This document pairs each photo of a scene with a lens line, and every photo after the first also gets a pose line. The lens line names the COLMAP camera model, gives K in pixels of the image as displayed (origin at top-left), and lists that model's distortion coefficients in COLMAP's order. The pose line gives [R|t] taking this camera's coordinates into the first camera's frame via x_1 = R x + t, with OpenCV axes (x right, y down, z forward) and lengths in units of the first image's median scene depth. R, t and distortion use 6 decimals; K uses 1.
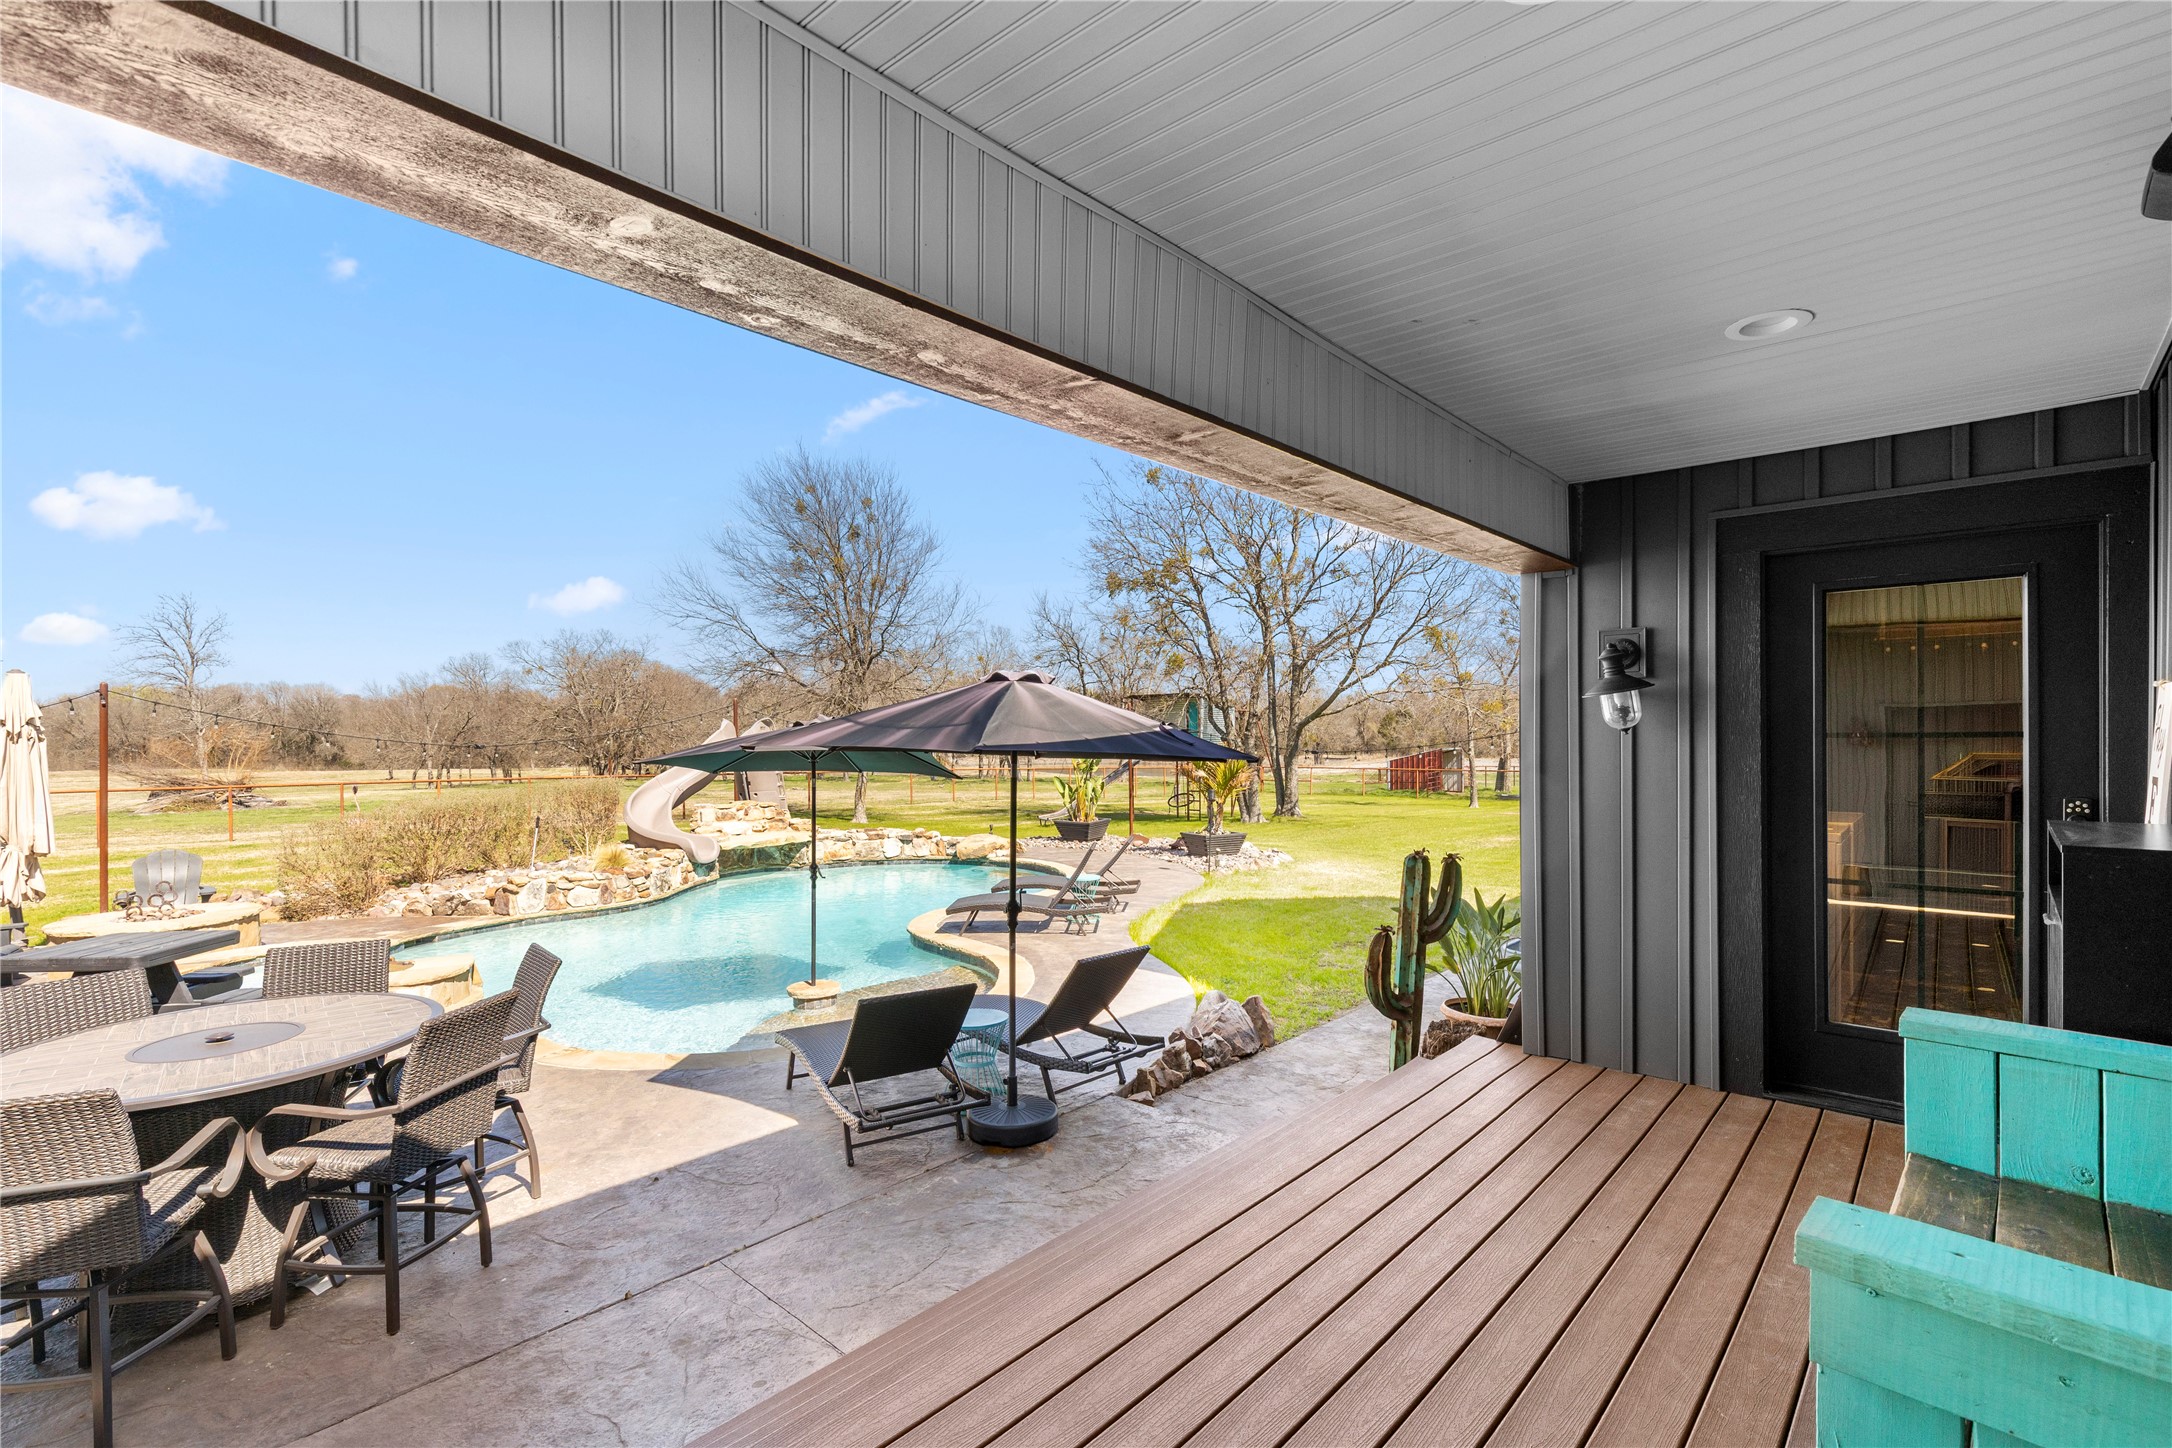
lens RADIAL K [[986.5, 0, 1091.5], [0, 986.5, 736.4], [0, 0, 1]] dist [0.017536, -0.001448]
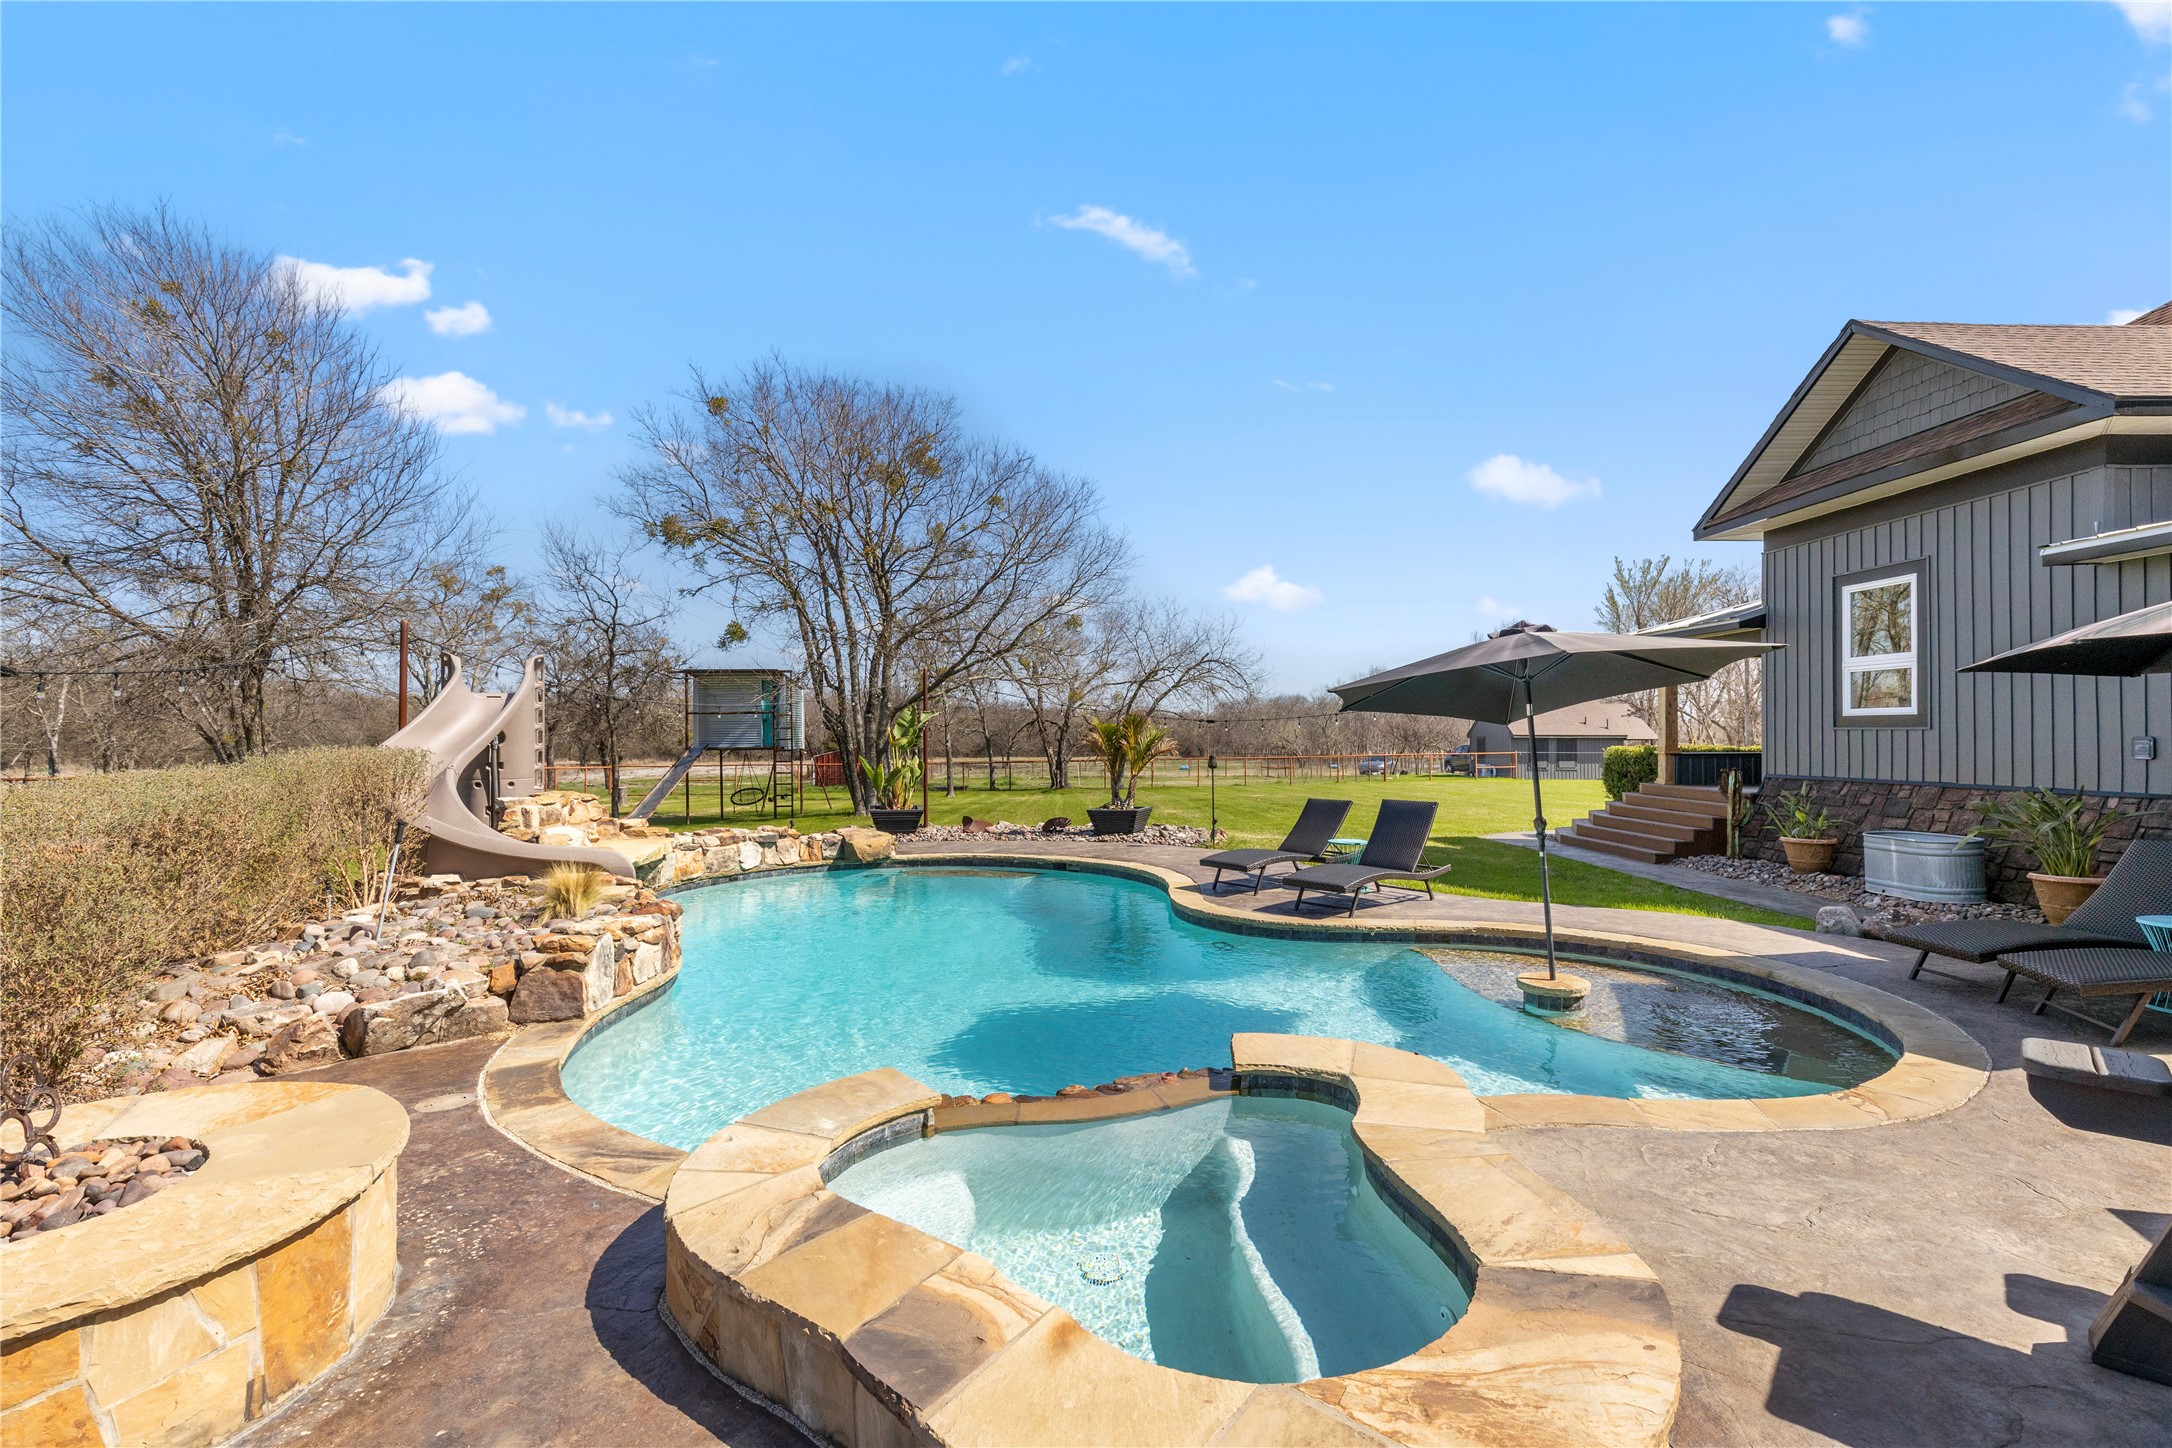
lens RADIAL K [[979.5, 0, 1085.5], [0, 979.5, 728.5], [0, 0, 1]] dist [0.011426, -0.001059]
pose [[0.720725, 0.013176, 0.693096, -0.512899], [-0.006197, 0.999902, -0.012565, 0.030556], [-0.693193, 0.004761, 0.720736, 0.335909]]
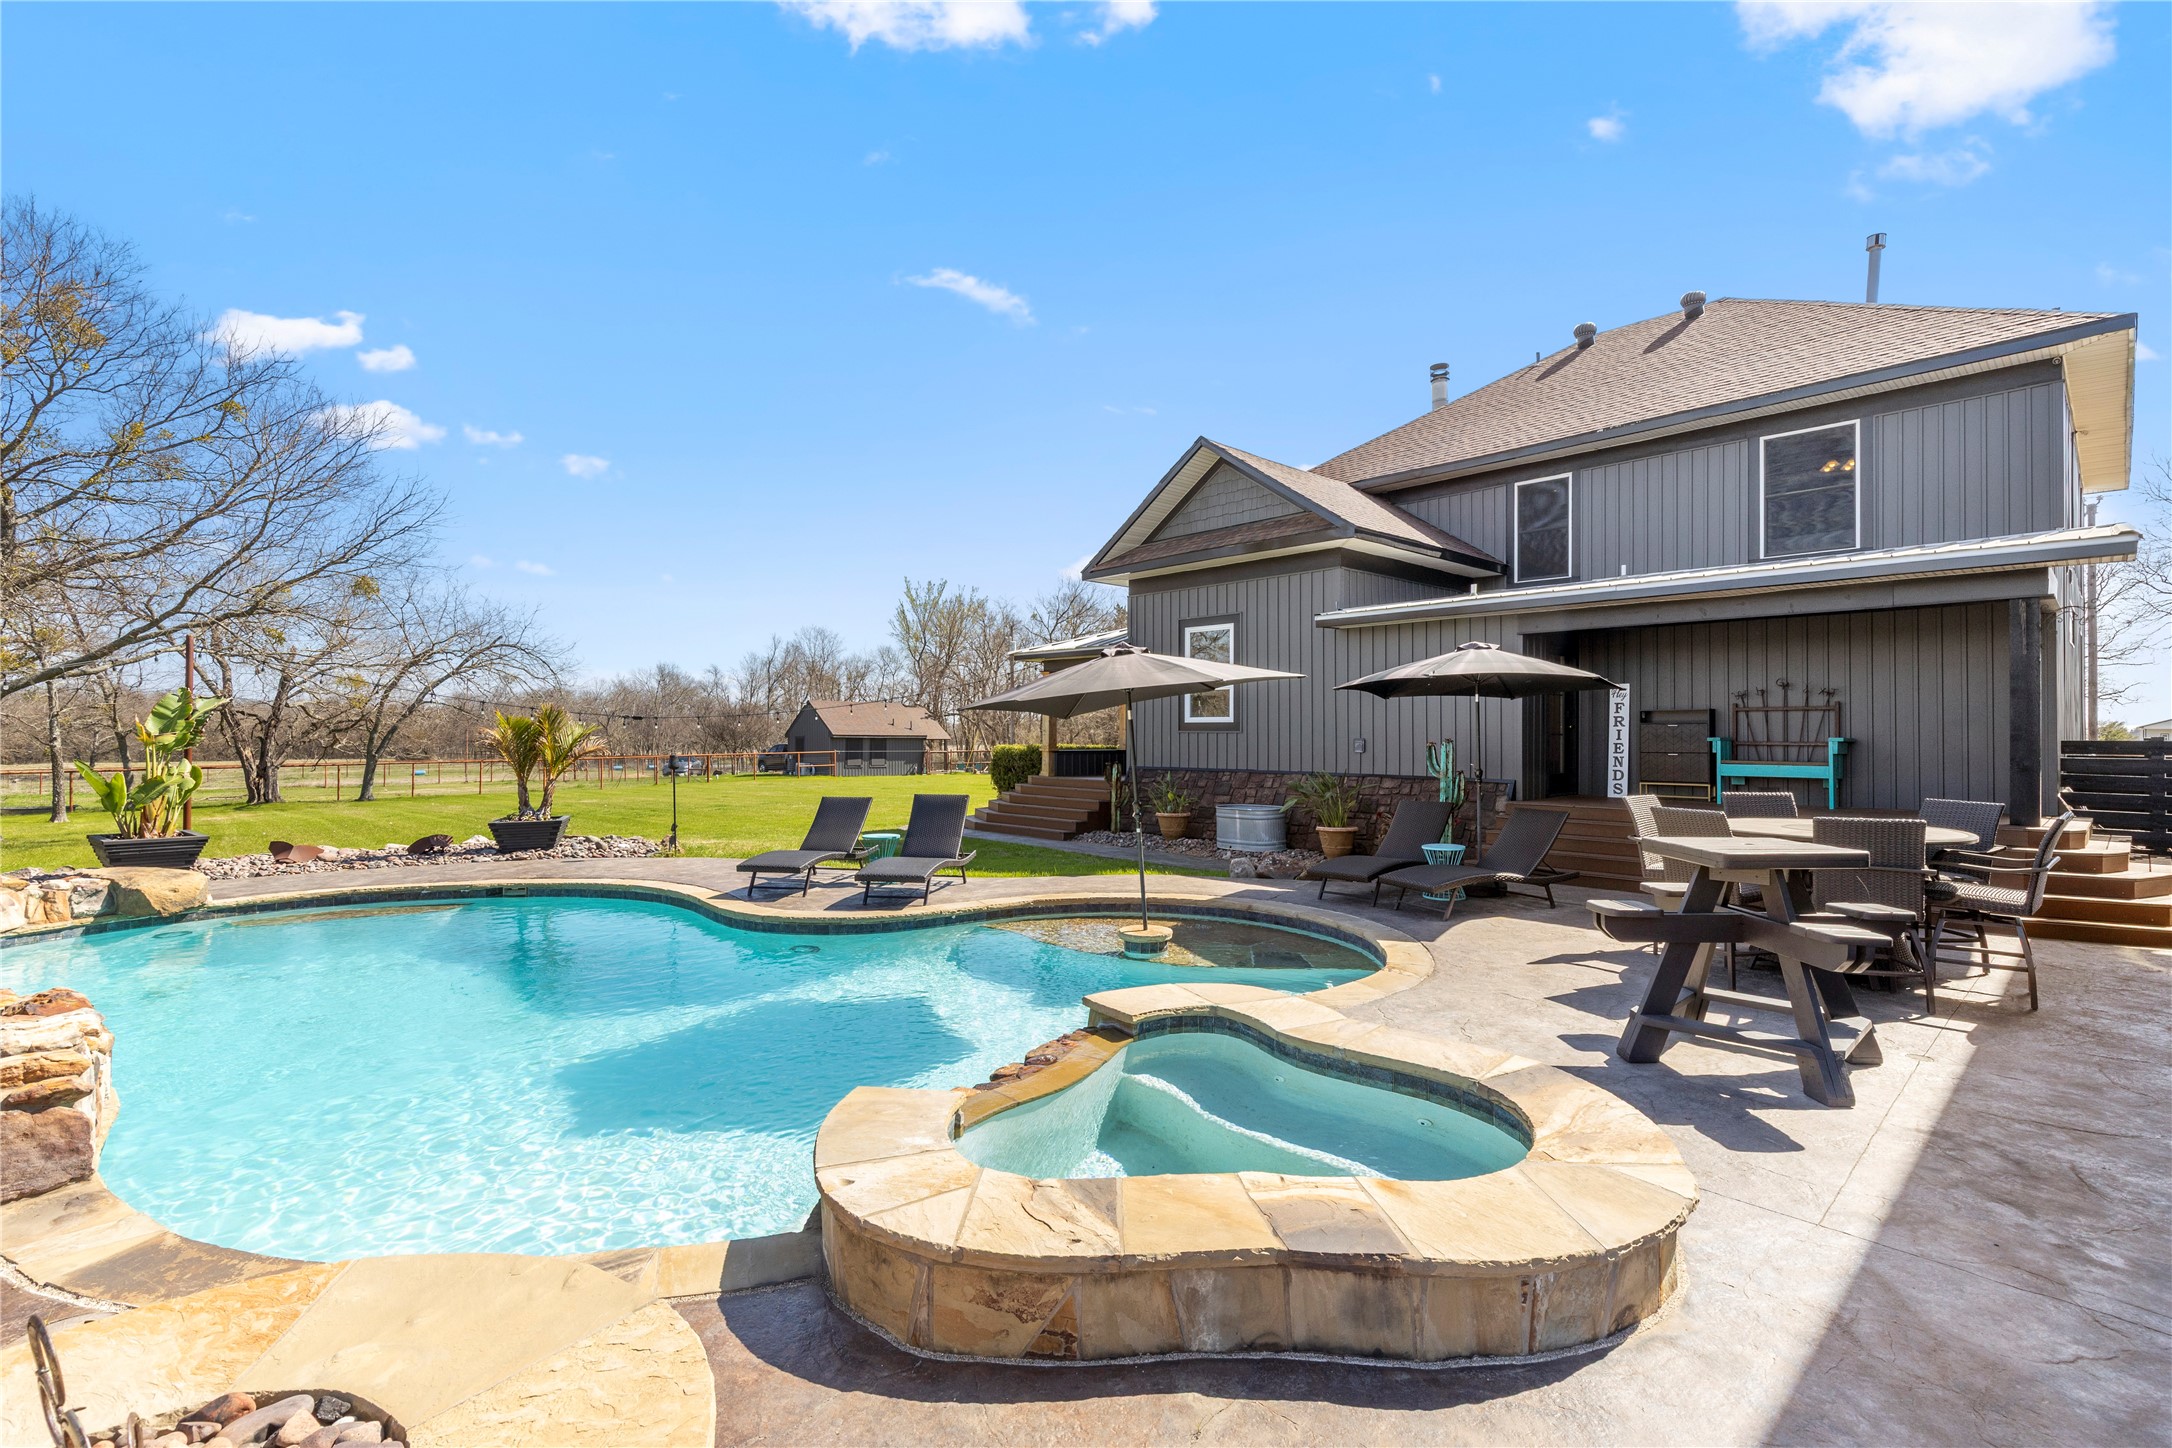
lens RADIAL K [[986.5, 0, 1102.2], [0, 986.5, 724.8], [0, 0, 1]] dist [0.017536, -0.001448]
pose [[0.085811, 0.021569, 0.996078, -0.593218], [-0.007426, 0.999752, -0.021009, 0.032309], [-0.996284, -0.005594, 0.085949, 0.455482]]
